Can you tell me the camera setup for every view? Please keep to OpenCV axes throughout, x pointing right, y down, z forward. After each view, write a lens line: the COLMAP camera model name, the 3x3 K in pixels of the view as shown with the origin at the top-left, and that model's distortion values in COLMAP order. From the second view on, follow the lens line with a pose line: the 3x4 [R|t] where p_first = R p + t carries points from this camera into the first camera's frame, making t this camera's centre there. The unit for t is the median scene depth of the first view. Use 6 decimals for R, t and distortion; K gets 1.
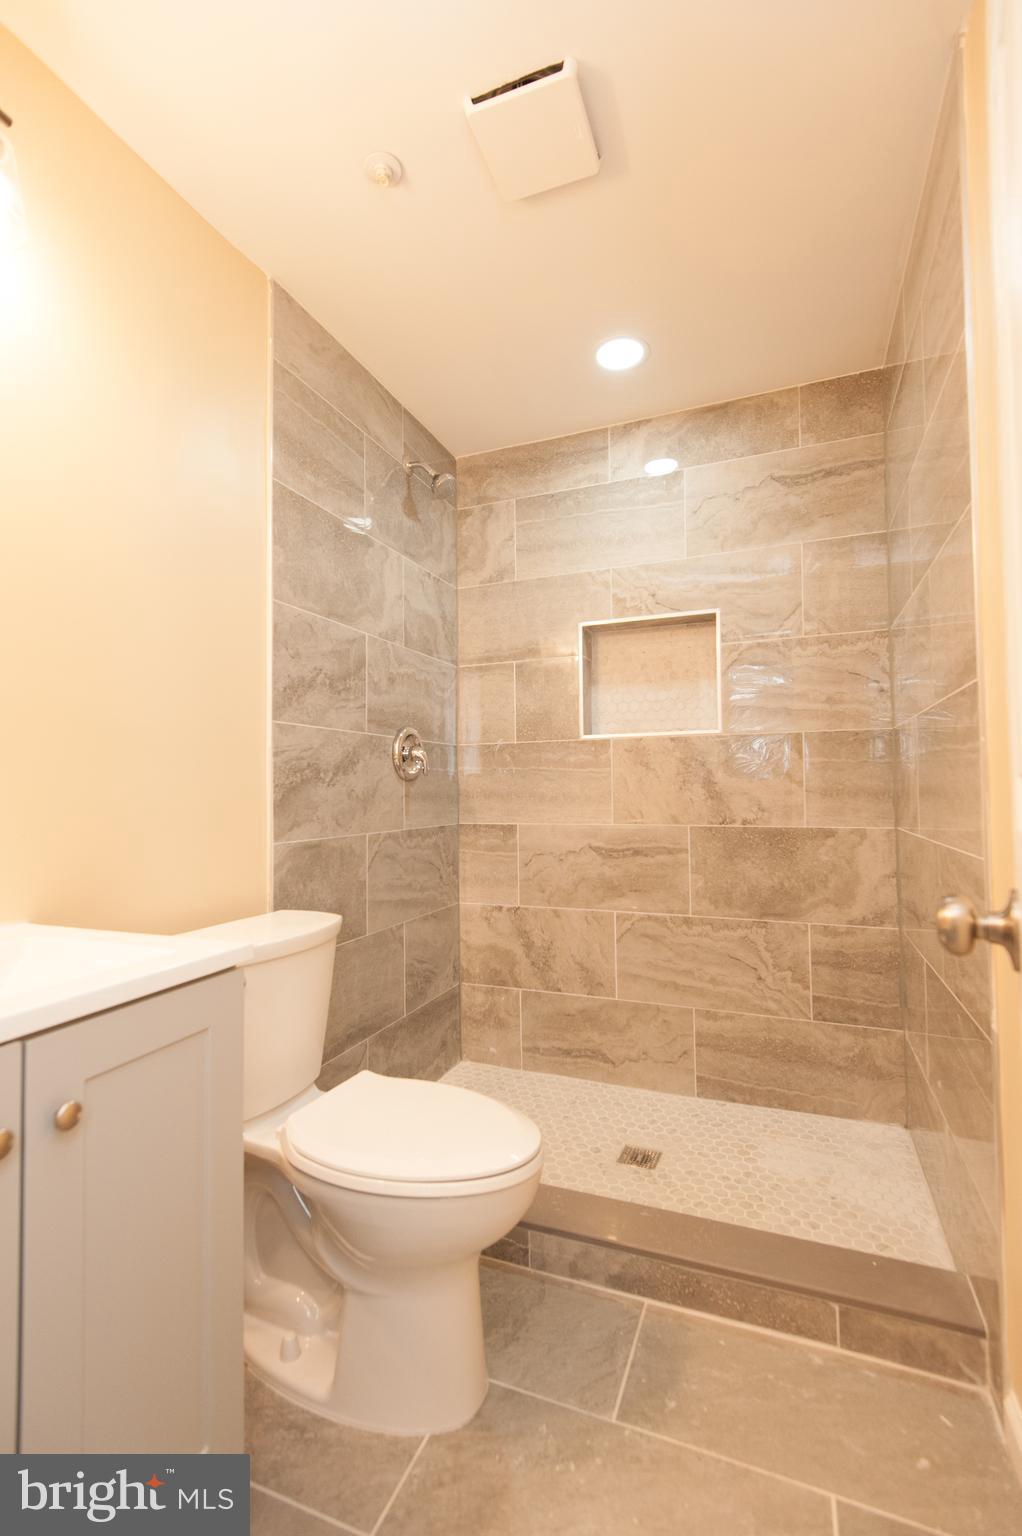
lens RADIAL K [[692.7, 0, 517.1], [0, 692.7, 771.7], [0, 0, 1]] dist [0.029192, -0.012162]
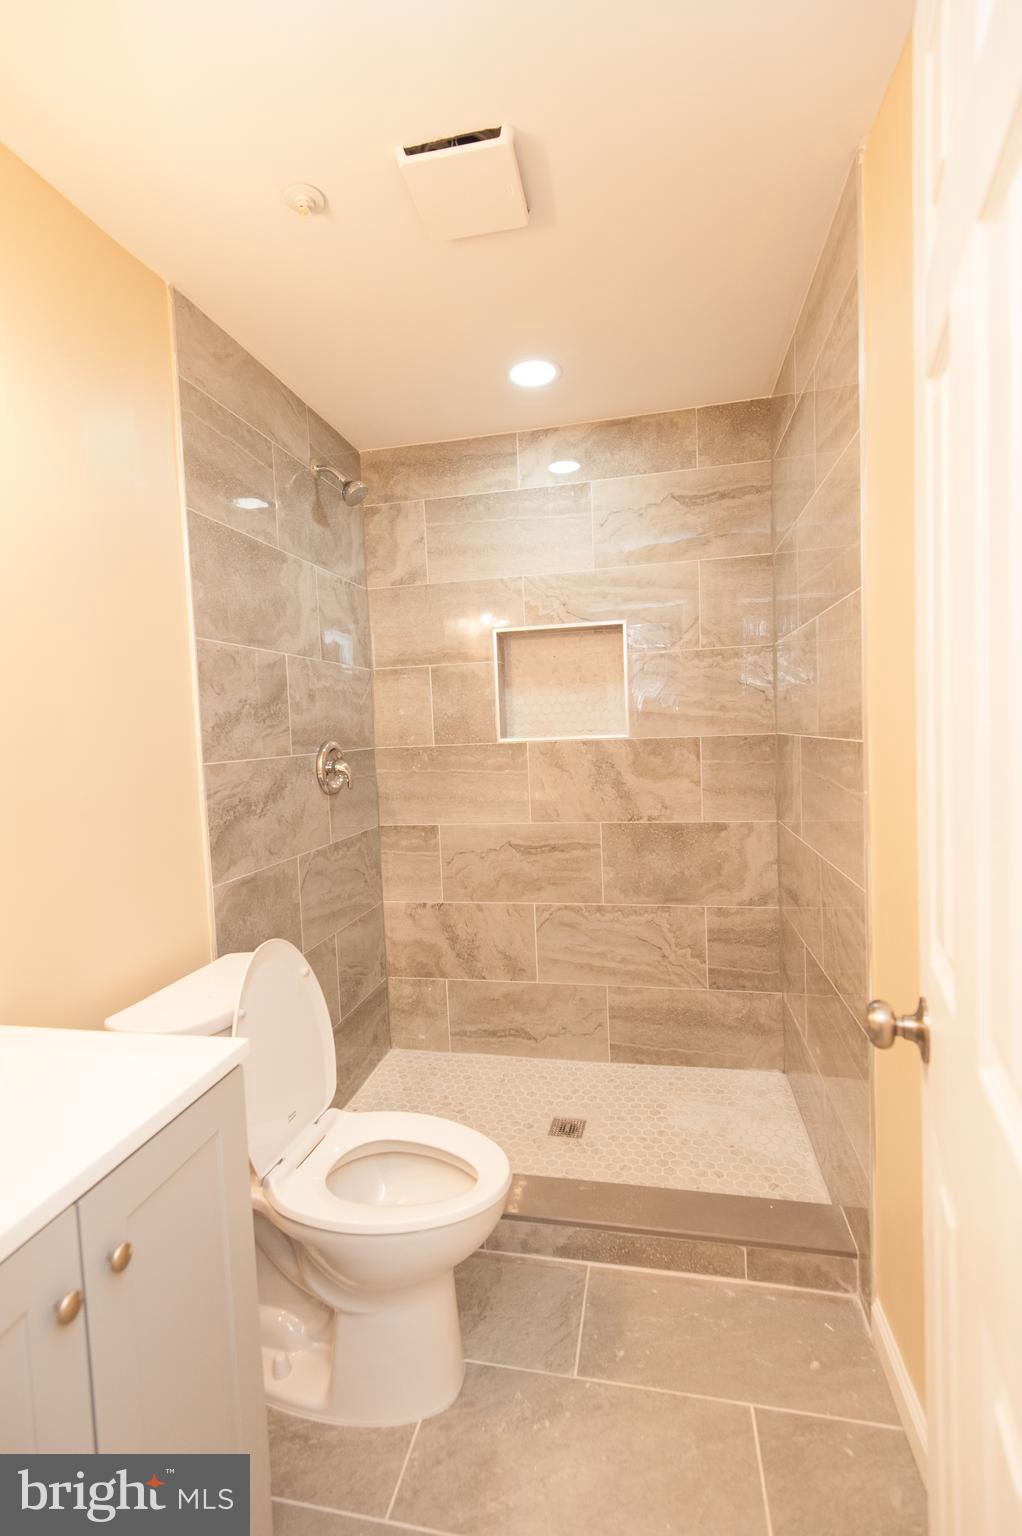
lens RADIAL K [[692.7, 0, 511.6], [0, 692.7, 762.8], [0, 0, 1]] dist [0.029192, -0.012162]
pose [[0.984522, -0.038827, 0.170905, -0.079434], [0.023358, 0.995521, 0.091615, -0.132686], [-0.173696, -0.086205, 0.981019, -0.033556]]
